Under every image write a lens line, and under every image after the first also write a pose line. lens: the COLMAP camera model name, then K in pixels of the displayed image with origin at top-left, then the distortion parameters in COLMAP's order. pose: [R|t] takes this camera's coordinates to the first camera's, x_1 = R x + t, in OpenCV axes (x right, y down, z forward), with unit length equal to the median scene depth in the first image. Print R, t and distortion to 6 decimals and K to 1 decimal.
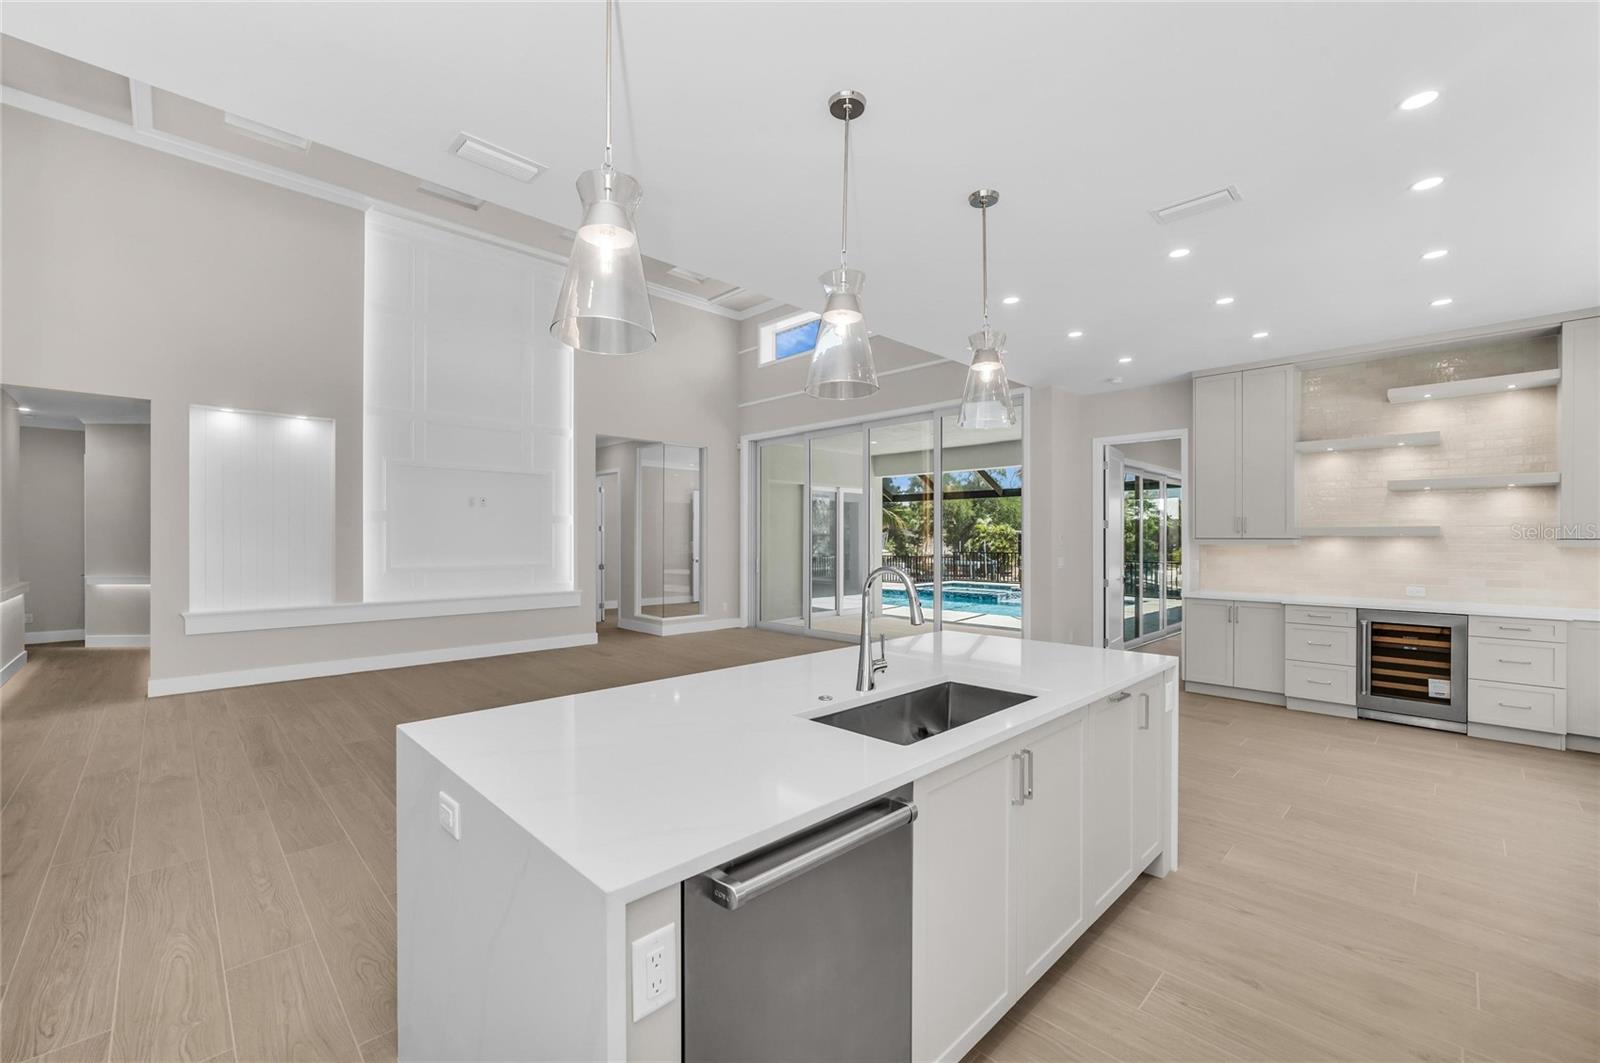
lens RADIAL K [[658.1, 0, 803.9], [0, 658.1, 539.0], [0, 0, 1]] dist [-0.024067, 0.011379]
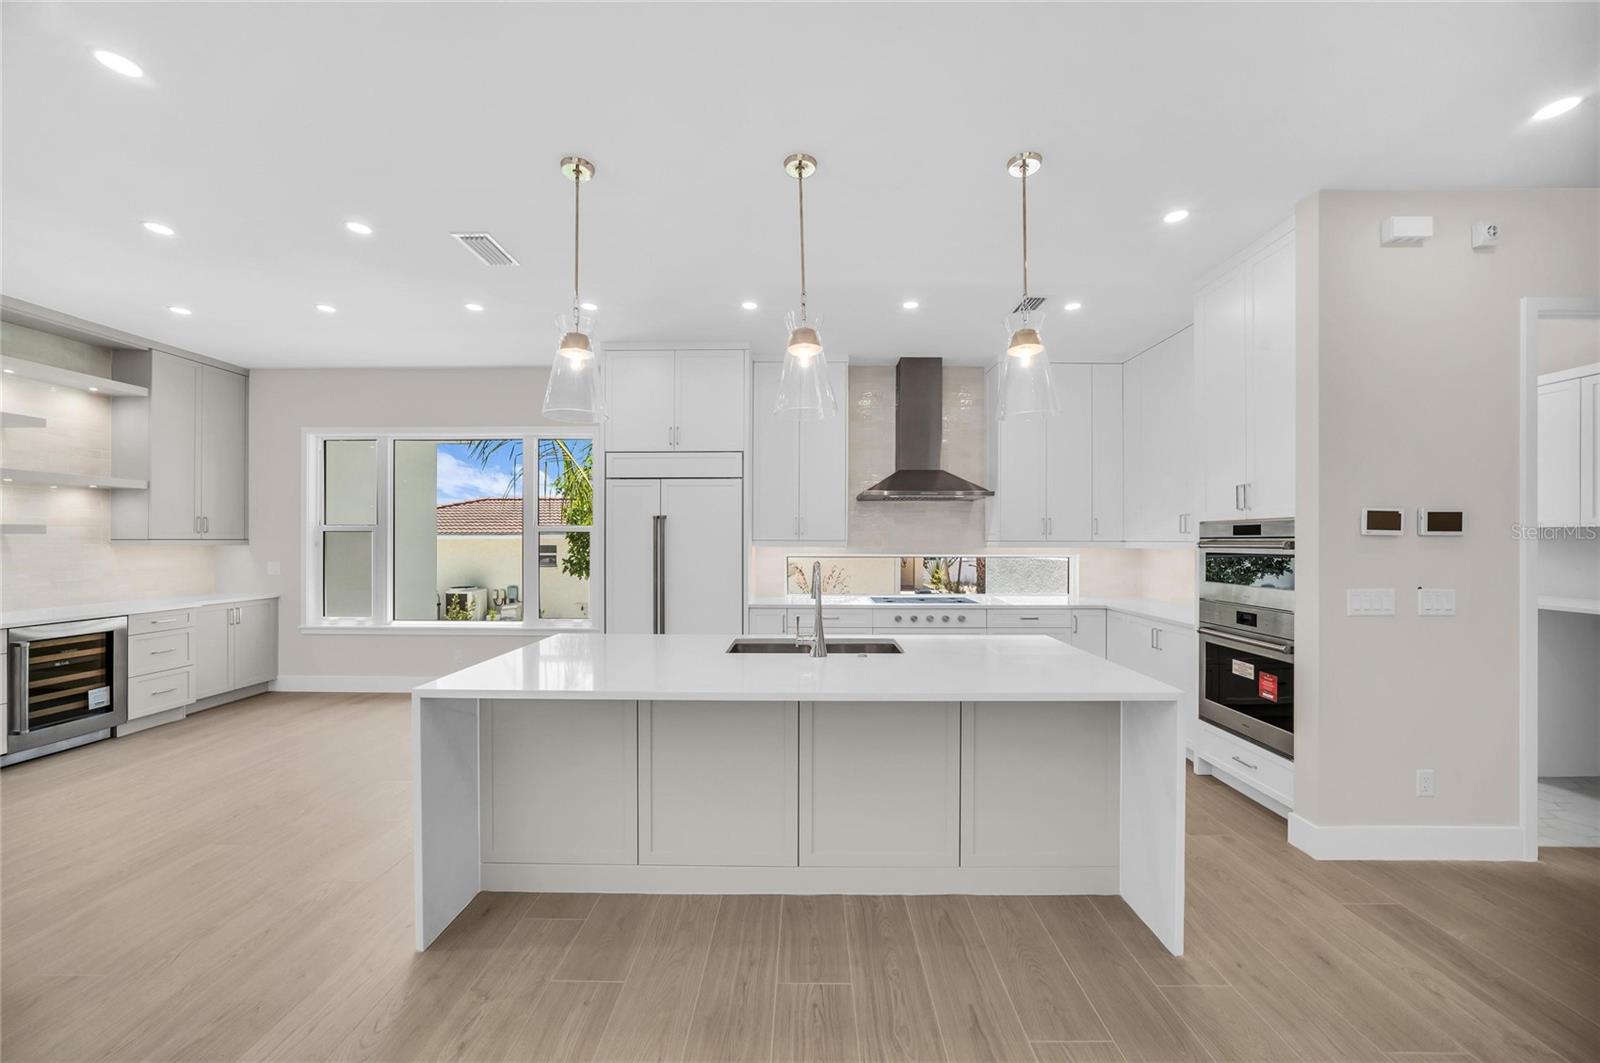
lens RADIAL K [[581.5, 0, 808.0], [0, 581.5, 539.6], [0, 0, 1]] dist [-0.021745, 0.006686]
pose [[-0.704399, -0.002361, 0.709801, -0.281954], [-0.001789, 0.999997, 0.001551, -0.002726], [-0.709802, -0.000177, -0.704401, 0.710150]]
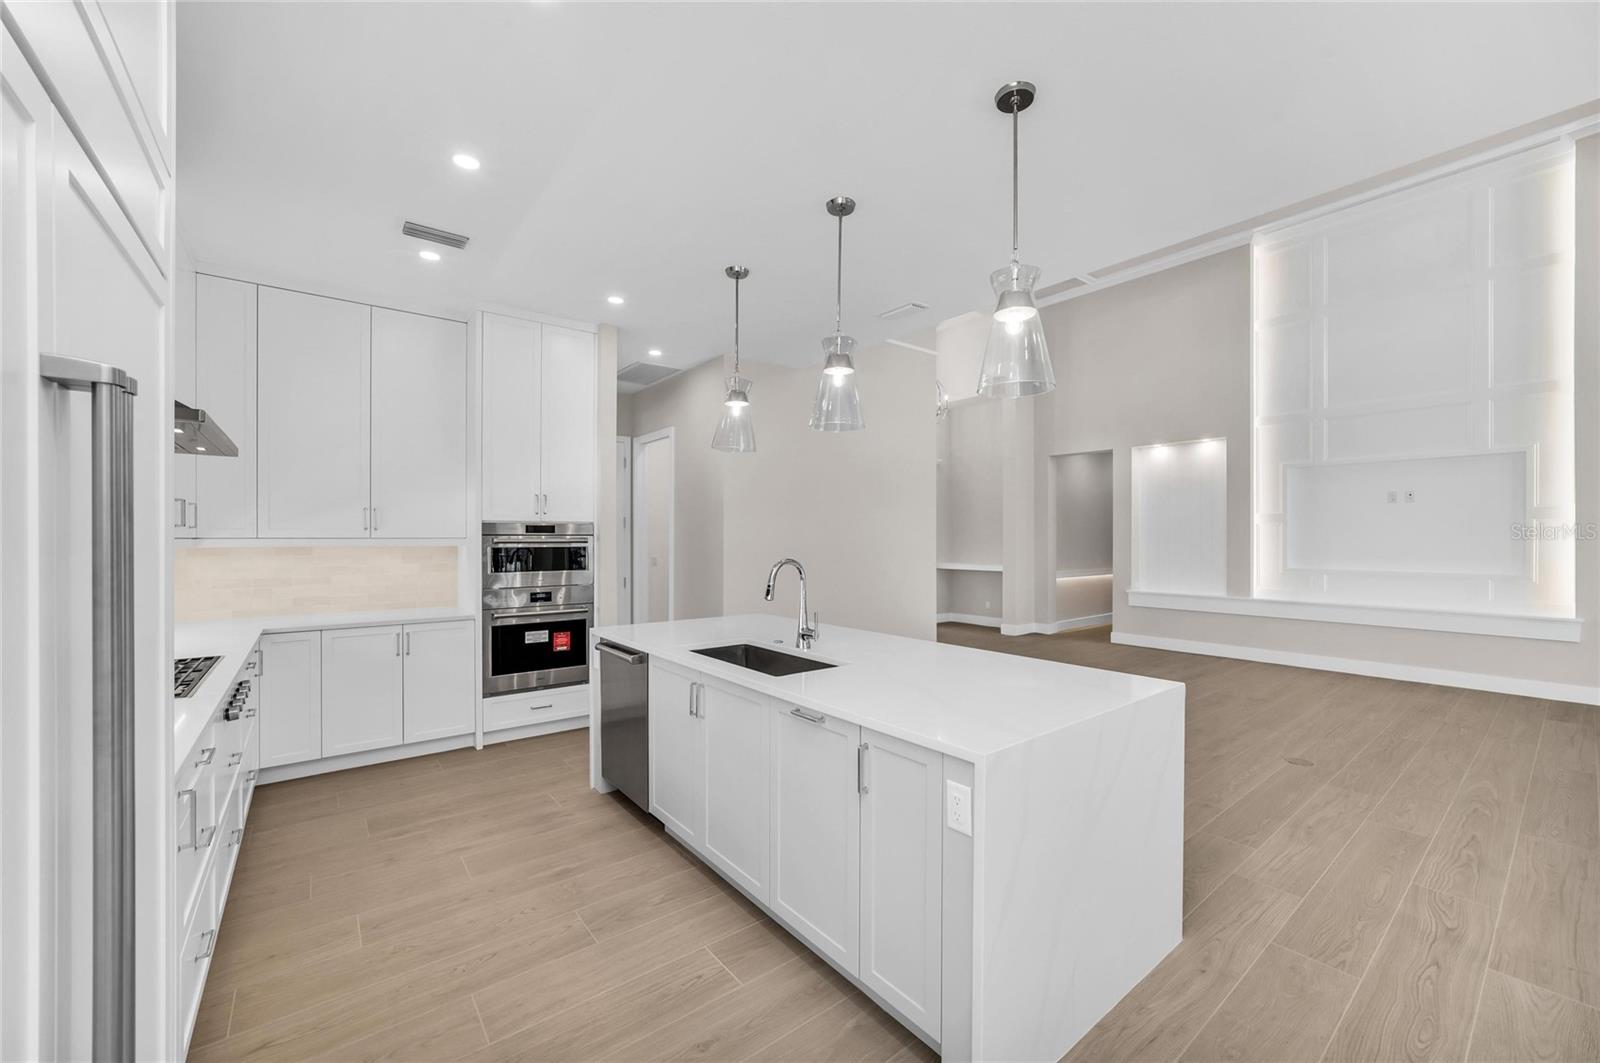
lens RADIAL K [[628.2, 0, 805.5], [0, 628.2, 537.9], [0, 0, 1]] dist [-0.021673, 0.008457]
pose [[-0.108551, -0.001718, -0.994089, 0.545042], [-0.002240, 0.999996, -0.001483, -0.000396], [0.994088, 0.002065, -0.108555, 0.442841]]
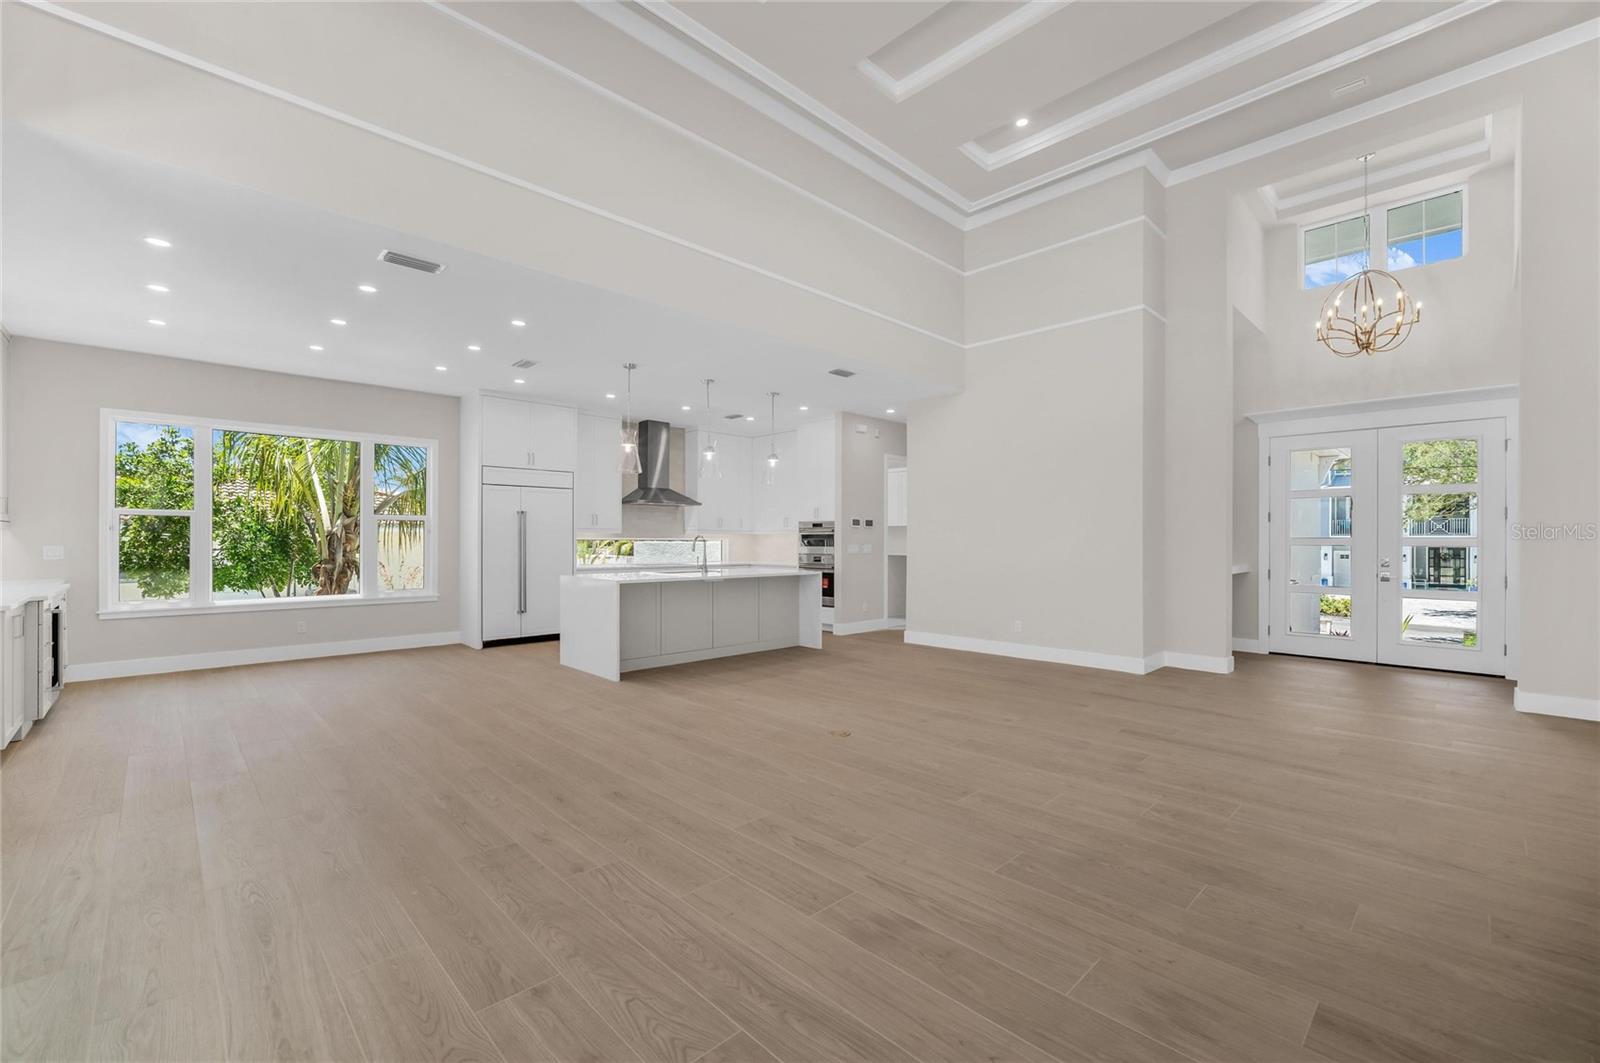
lens RADIAL K [[665.0, 0, 800.9], [0, 665.0, 543.8], [0, 0, 1]] dist [-0.013838, 0.001222]
pose [[-0.999969, -0.004836, 0.006248, -0.158196], [-0.004789, 0.999961, 0.007450, 0.021907], [-0.006284, 0.007420, -0.999953, 1.674851]]
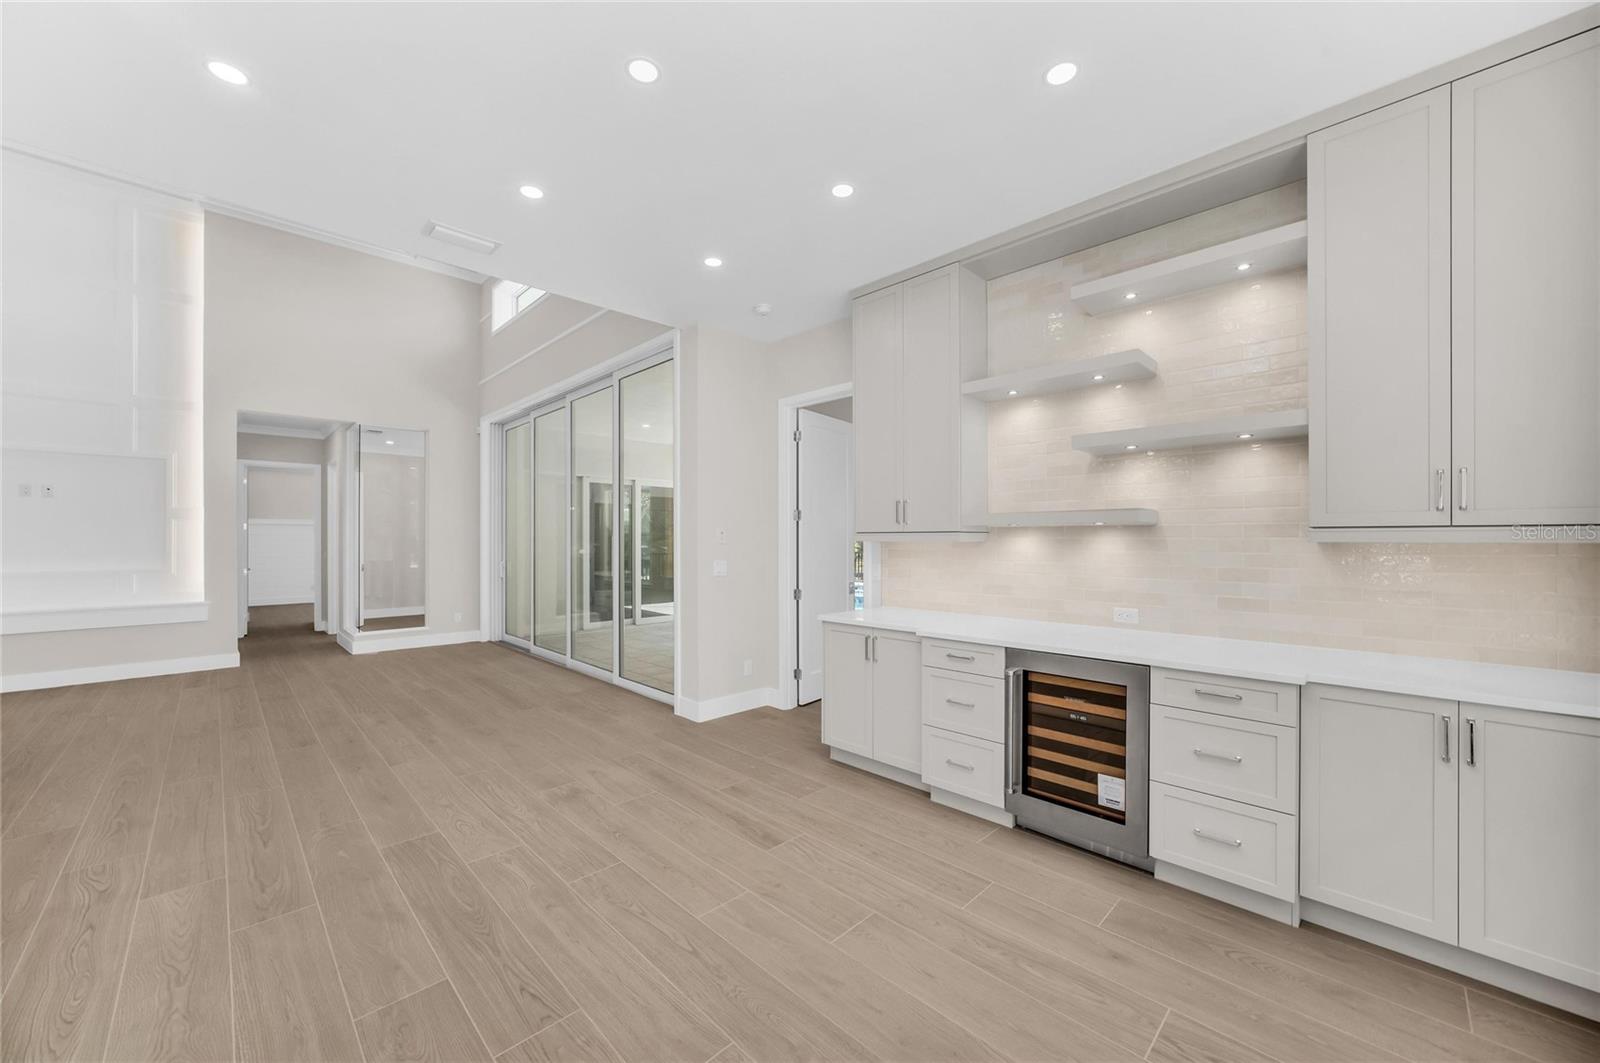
lens RADIAL K [[601.7, 0, 803.0], [0, 601.7, 538.9], [0, 0, 1]] dist [-0.021681, 0.007260]
pose [[0.999987, -0.002784, 0.004373, 0.587393], [0.002793, 0.999994, -0.002220, 0.007663], [-0.004367, 0.002232, 0.999988, 0.398874]]
